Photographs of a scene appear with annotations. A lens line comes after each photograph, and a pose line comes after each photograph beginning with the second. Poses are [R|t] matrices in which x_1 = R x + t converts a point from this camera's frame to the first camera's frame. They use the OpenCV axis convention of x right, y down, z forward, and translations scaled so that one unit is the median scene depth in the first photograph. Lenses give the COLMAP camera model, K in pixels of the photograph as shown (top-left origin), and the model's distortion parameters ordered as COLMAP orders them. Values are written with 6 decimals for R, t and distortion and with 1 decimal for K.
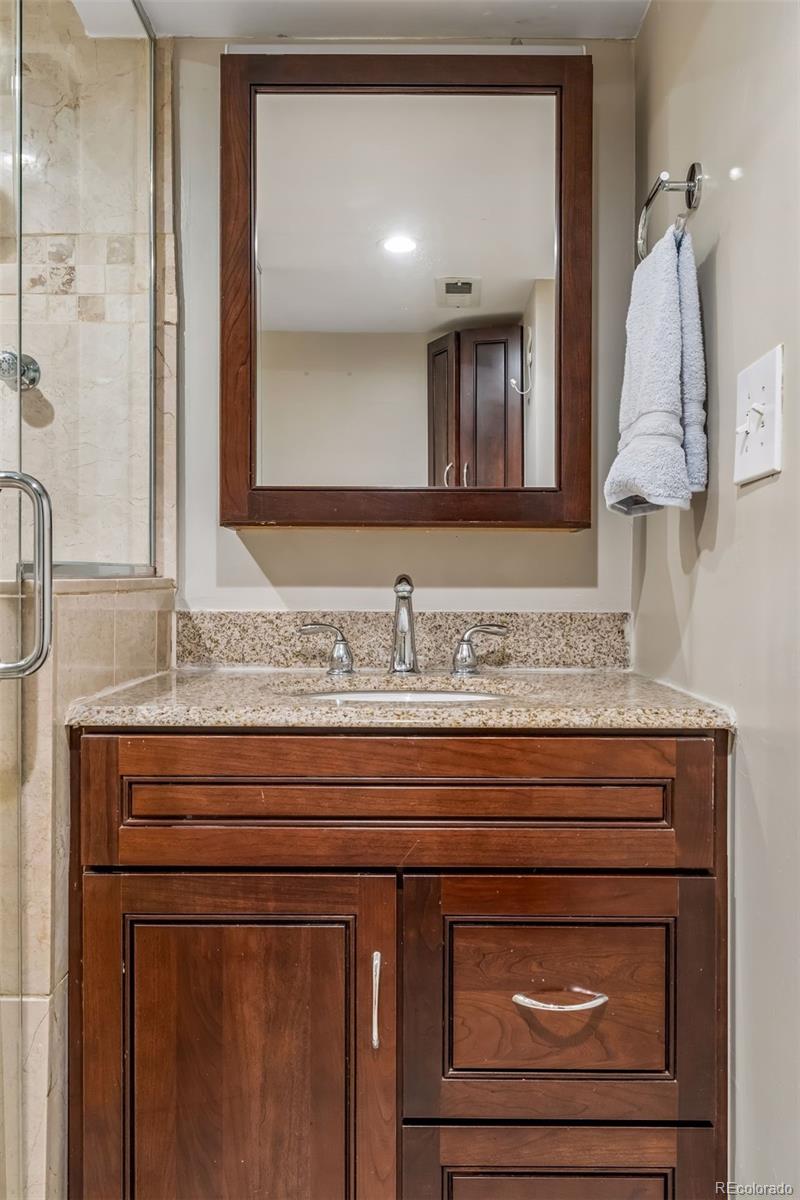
lens RADIAL K [[957.4, 0, 400.0], [0, 957.4, 600.0], [0, 0, 1]] dist [-0.003435, -0.002960]
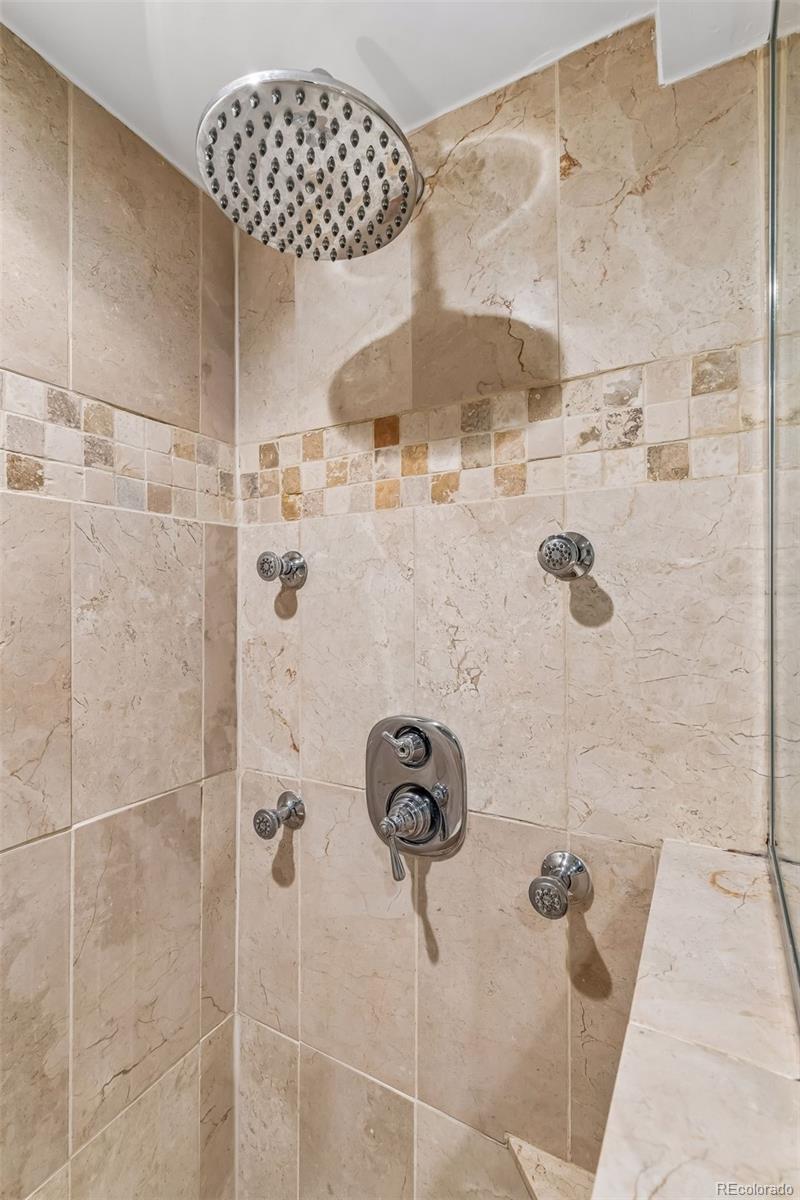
lens RADIAL K [[559.9, 0, 400.0], [0, 559.9, 600.0], [0, 0, 1]] dist [0.000987, 0.000232]
pose [[0.868816, -0.007022, -0.495086, -0.290546], [-0.002575, 0.999822, -0.018701, -0.193462], [0.495129, 0.017522, 0.868643, 0.539302]]
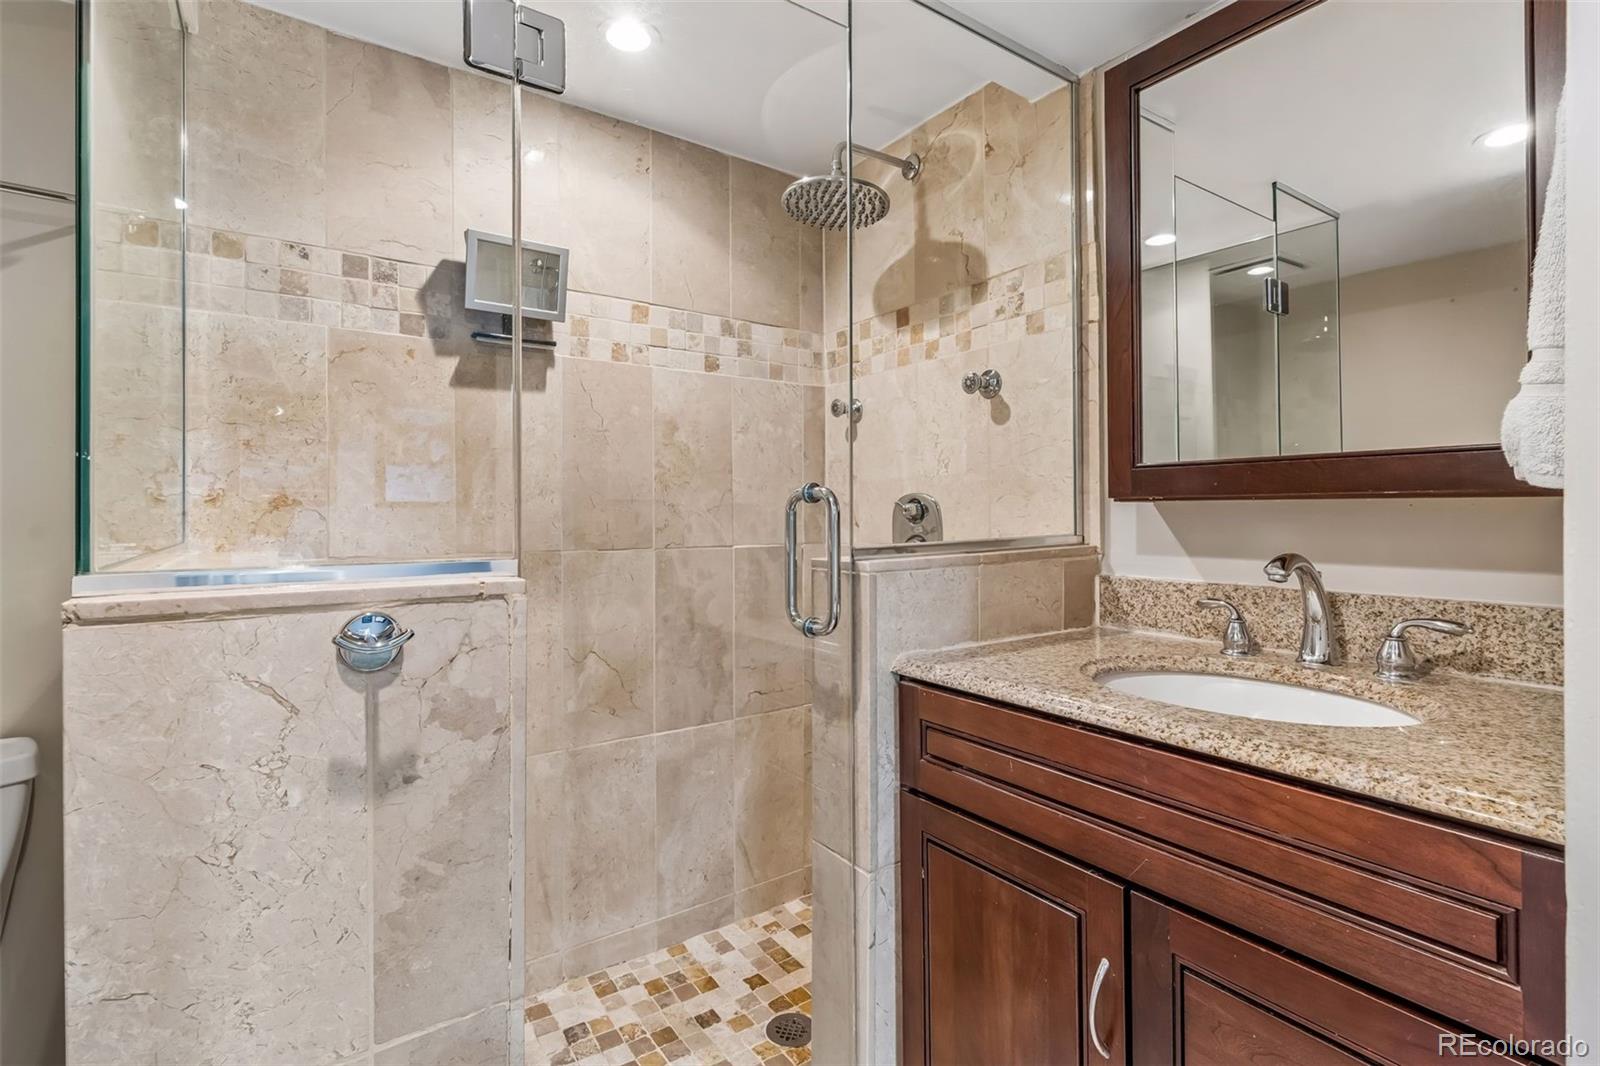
lens RADIAL K [[746.6, 0, 798.7], [0, 746.6, 514.6], [0, 0, 1]] dist [0.000987, 0.000232]
pose [[0.577047, -0.004760, -0.816697, 0.281653], [-0.004498, 0.999949, -0.009006, -0.050445], [0.816698, 0.008870, 0.576997, 0.205227]]
